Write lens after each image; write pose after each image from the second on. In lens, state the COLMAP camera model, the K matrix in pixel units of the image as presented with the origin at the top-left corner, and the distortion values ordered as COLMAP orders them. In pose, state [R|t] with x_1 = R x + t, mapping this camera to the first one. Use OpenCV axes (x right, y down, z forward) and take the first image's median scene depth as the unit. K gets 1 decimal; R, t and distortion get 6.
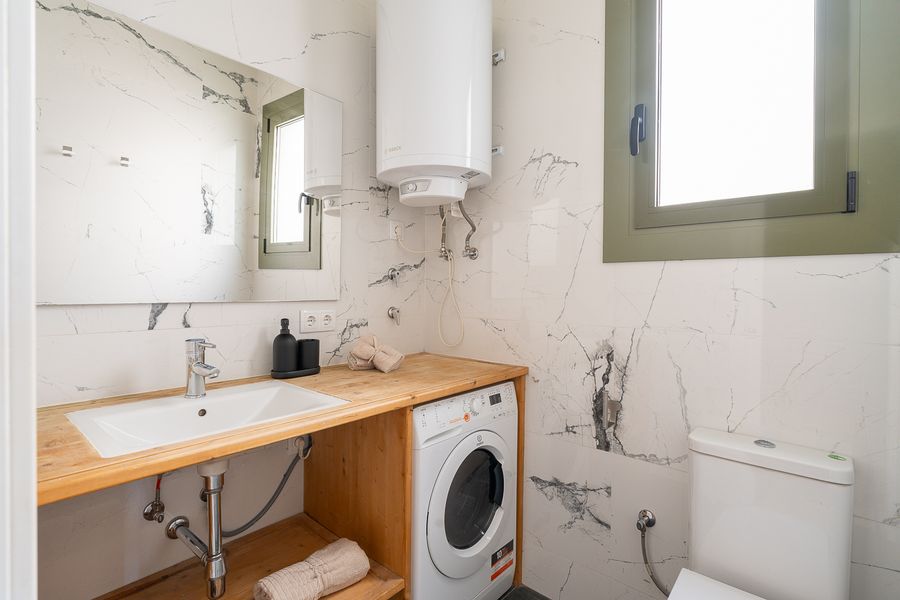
lens RADIAL K [[446.8, 0, 450.0], [0, 446.8, 300.0], [0, 0, 1]] dist [0.000205, 0.001471]
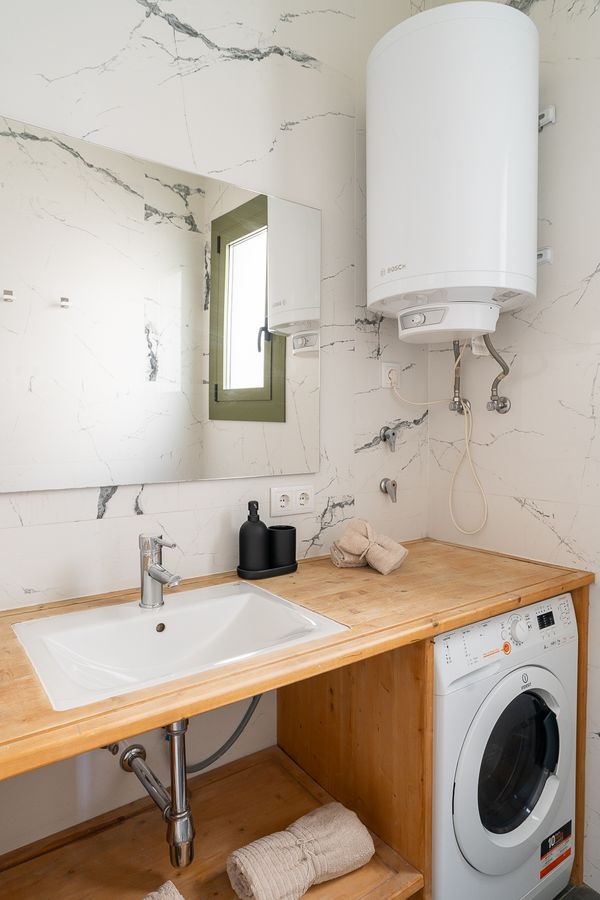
lens RADIAL K [[553.0, 0, 300.0], [0, 553.0, 450.0], [0, 0, 1]] dist [-0.000398, 0.001778]
pose [[0.974241, -0.009193, -0.225324, -0.071923], [0.013066, 0.999791, 0.015705, -0.057672], [0.225132, -0.018244, 0.974157, 0.086169]]
